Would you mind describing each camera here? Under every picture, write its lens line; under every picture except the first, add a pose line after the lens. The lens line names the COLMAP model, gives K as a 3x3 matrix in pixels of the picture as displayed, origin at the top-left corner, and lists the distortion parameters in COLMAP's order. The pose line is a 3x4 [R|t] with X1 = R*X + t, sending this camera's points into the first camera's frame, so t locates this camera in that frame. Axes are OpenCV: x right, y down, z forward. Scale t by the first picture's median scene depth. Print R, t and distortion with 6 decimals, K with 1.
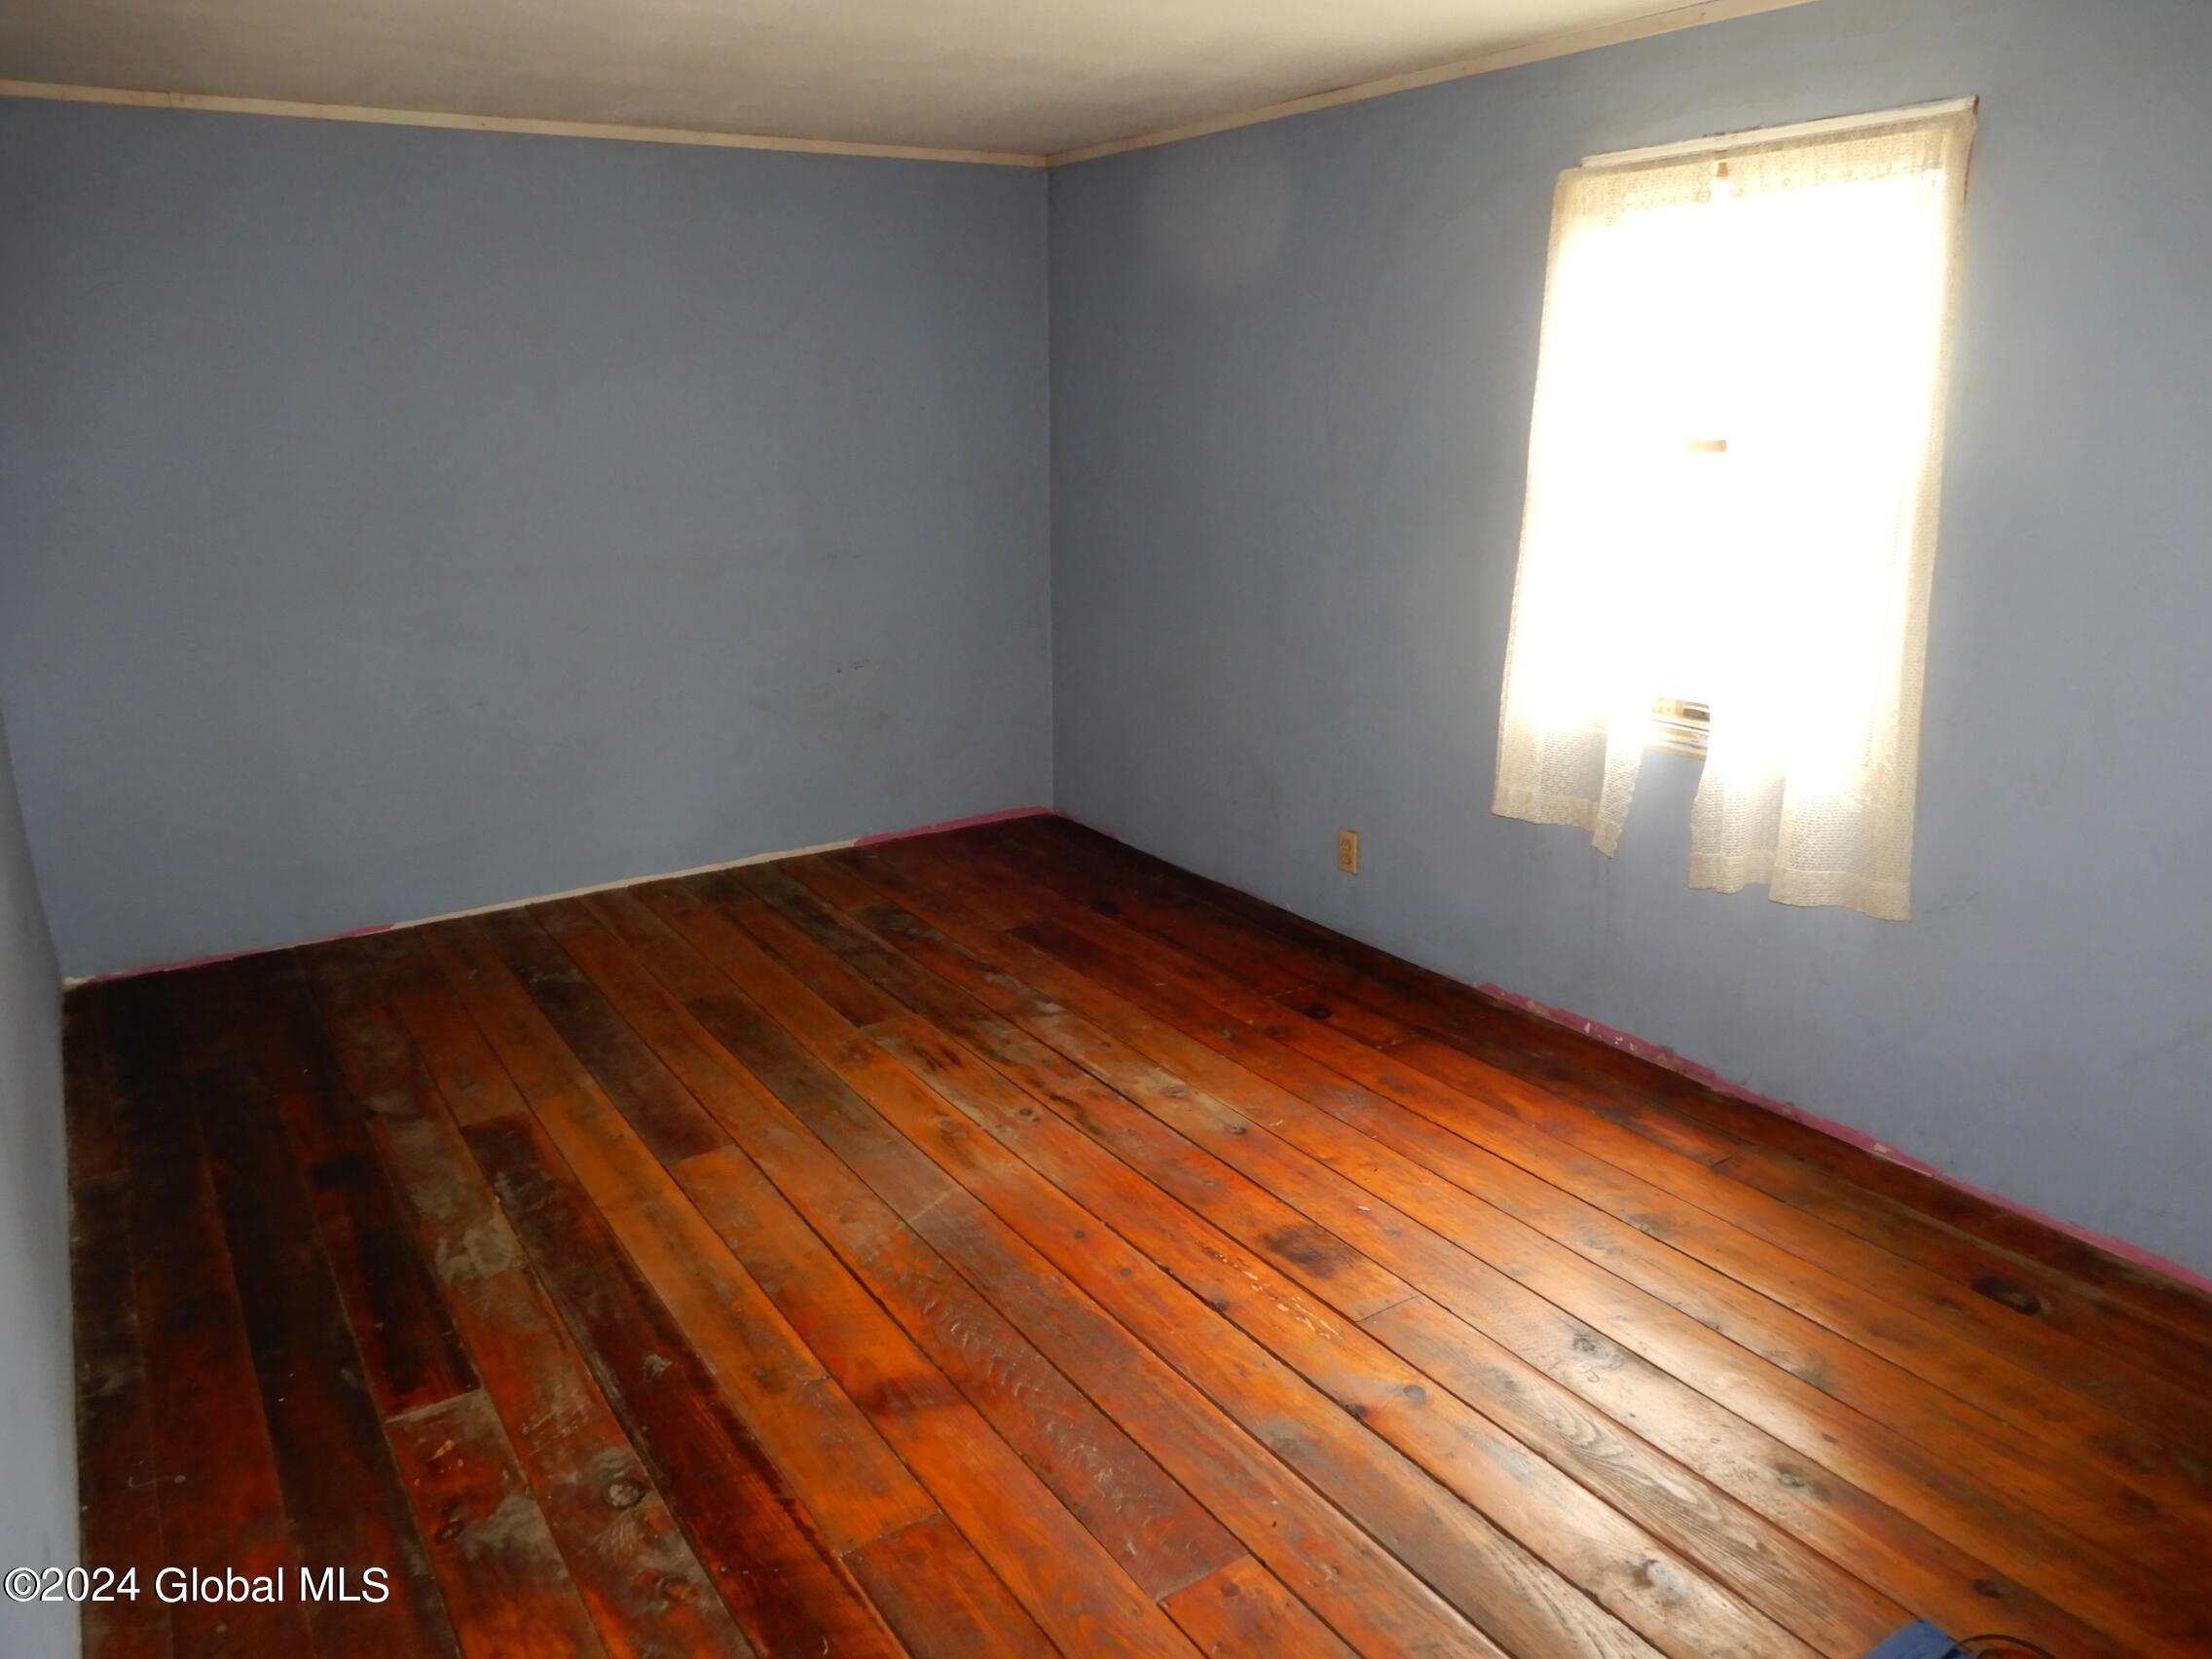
lens RADIAL K [[1576.1, 0, 1105.8], [0, 1576.1, 829.4], [0, 0, 1]] dist [0.005476, 0.003120]
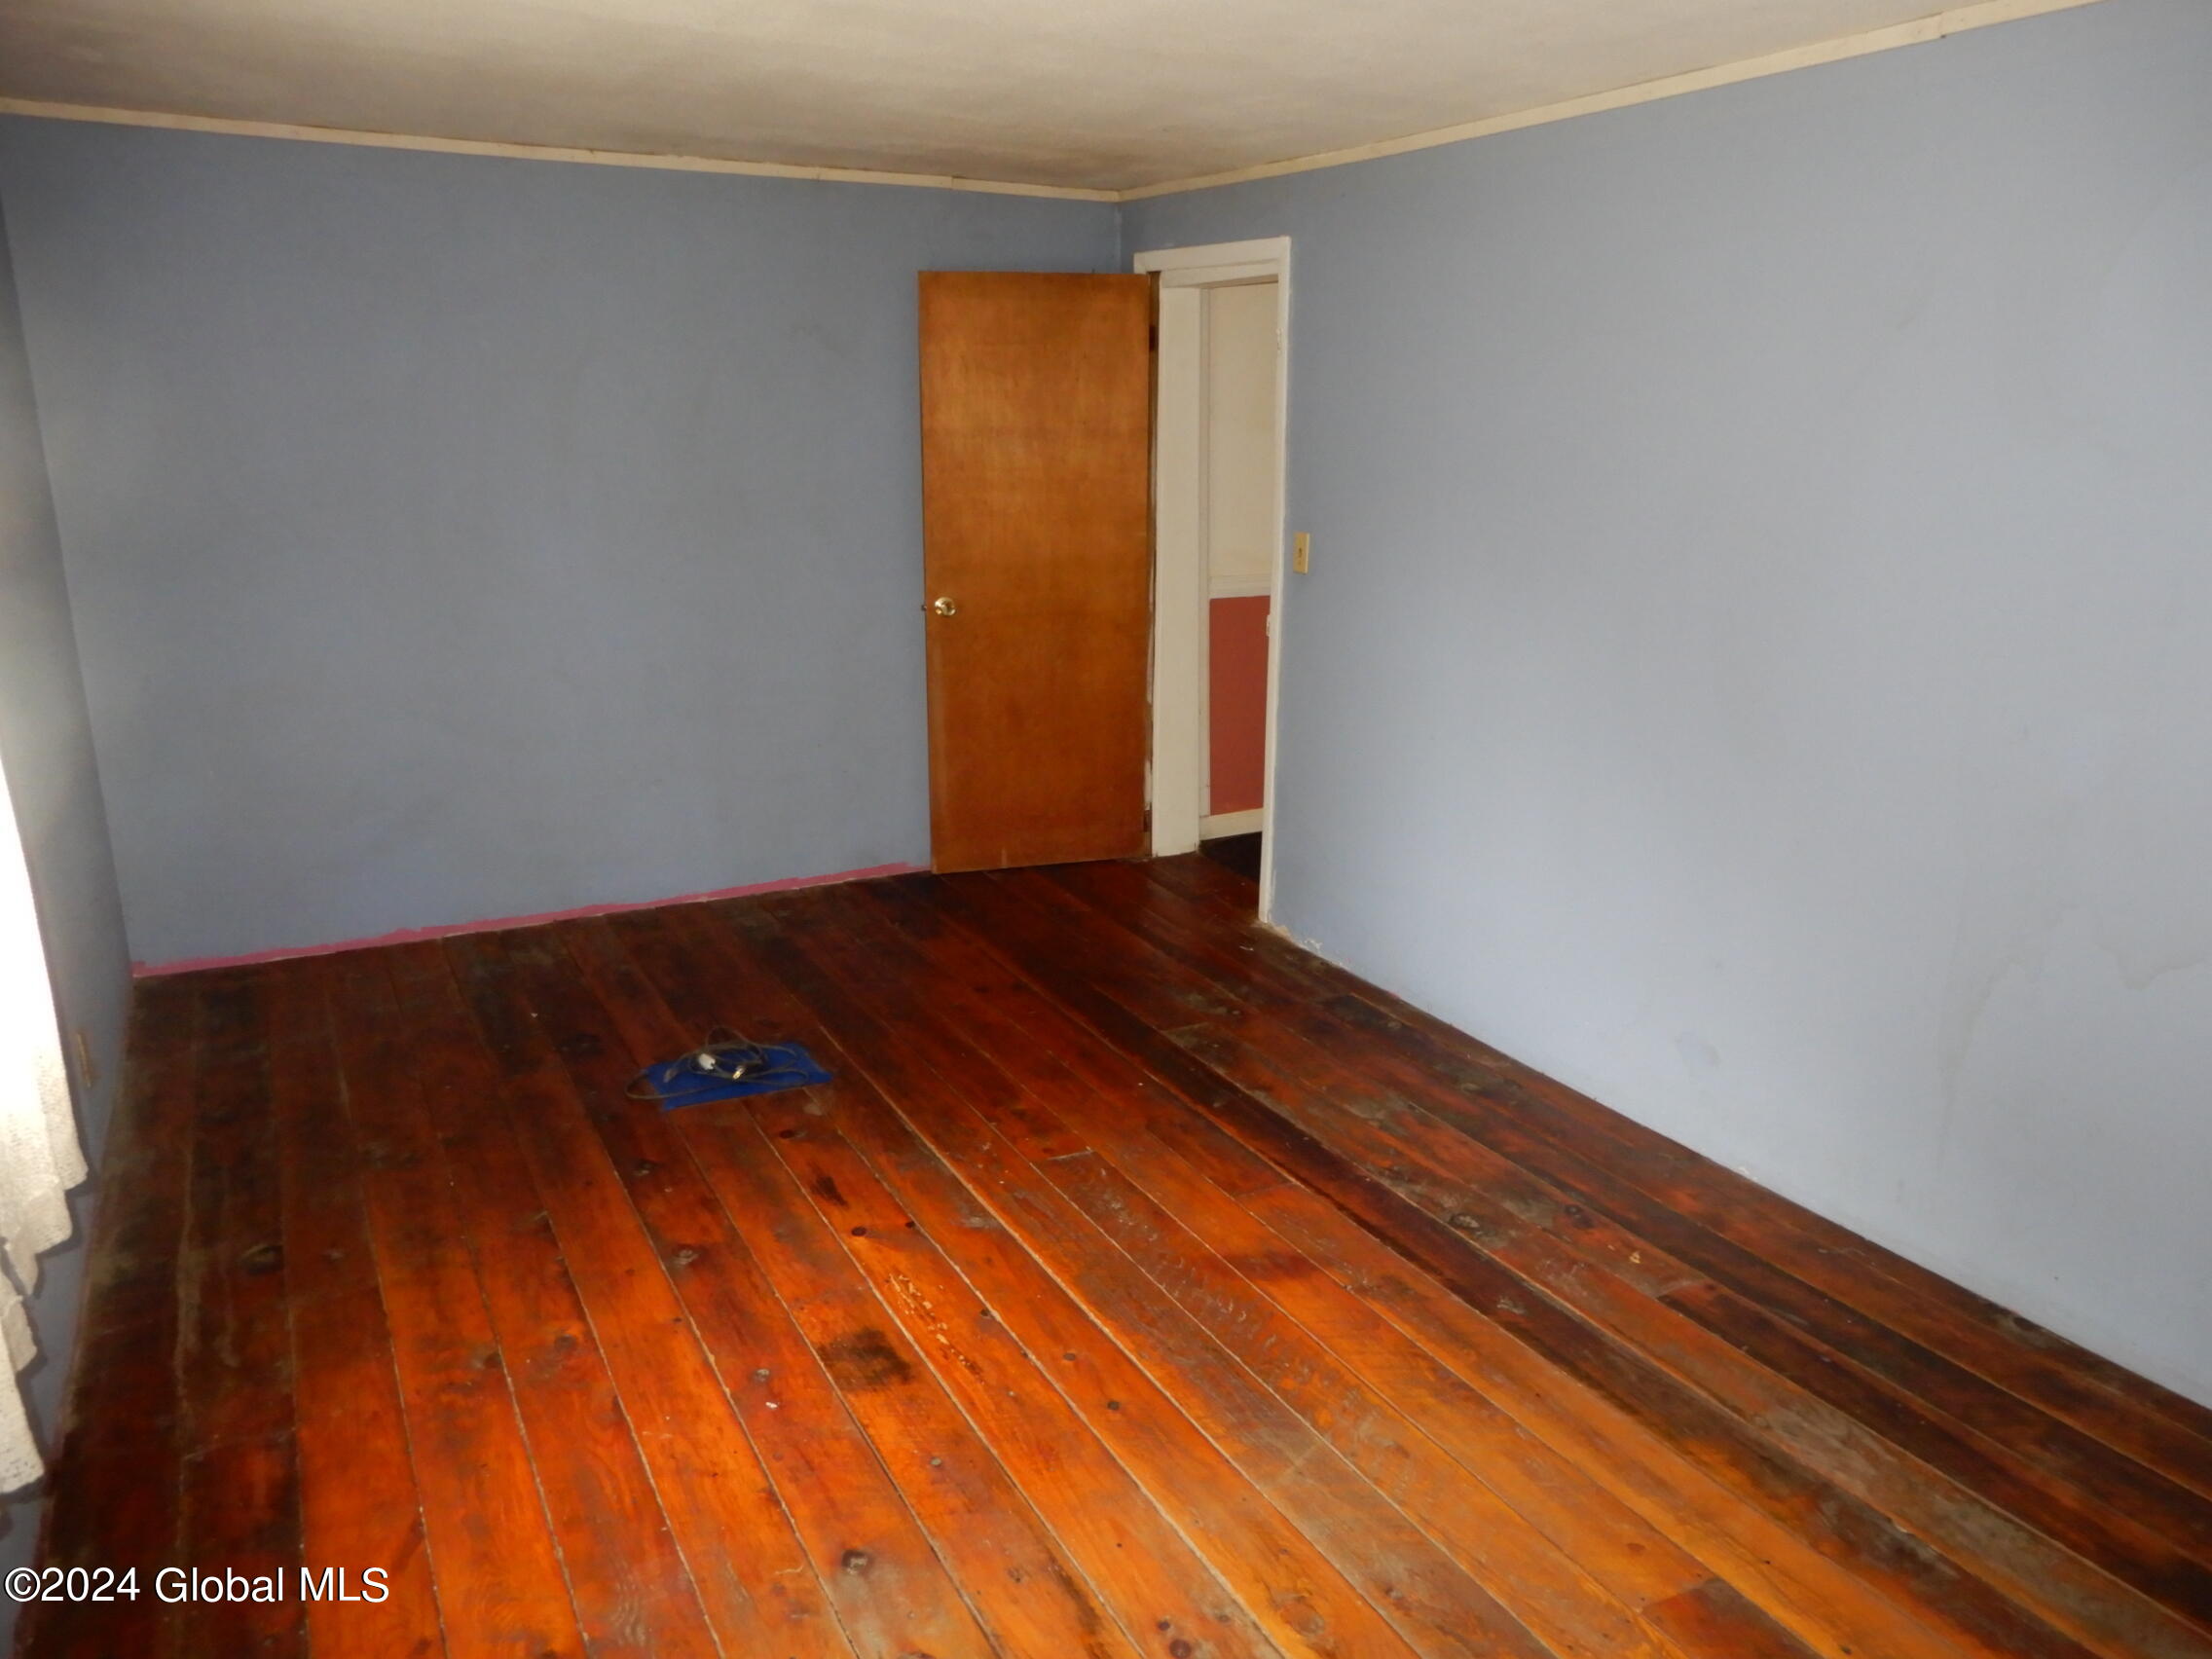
lens RADIAL K [[1576.1, 0, 1106.3], [0, 1576.1, 830.8], [0, 0, 1]] dist [0.005476, 0.003120]
pose [[-0.996512, -0.019641, 0.081108, -0.083095], [0.024624, 0.859433, 0.510655, -0.492420], [-0.079737, 0.510871, -0.855951, 1.722136]]
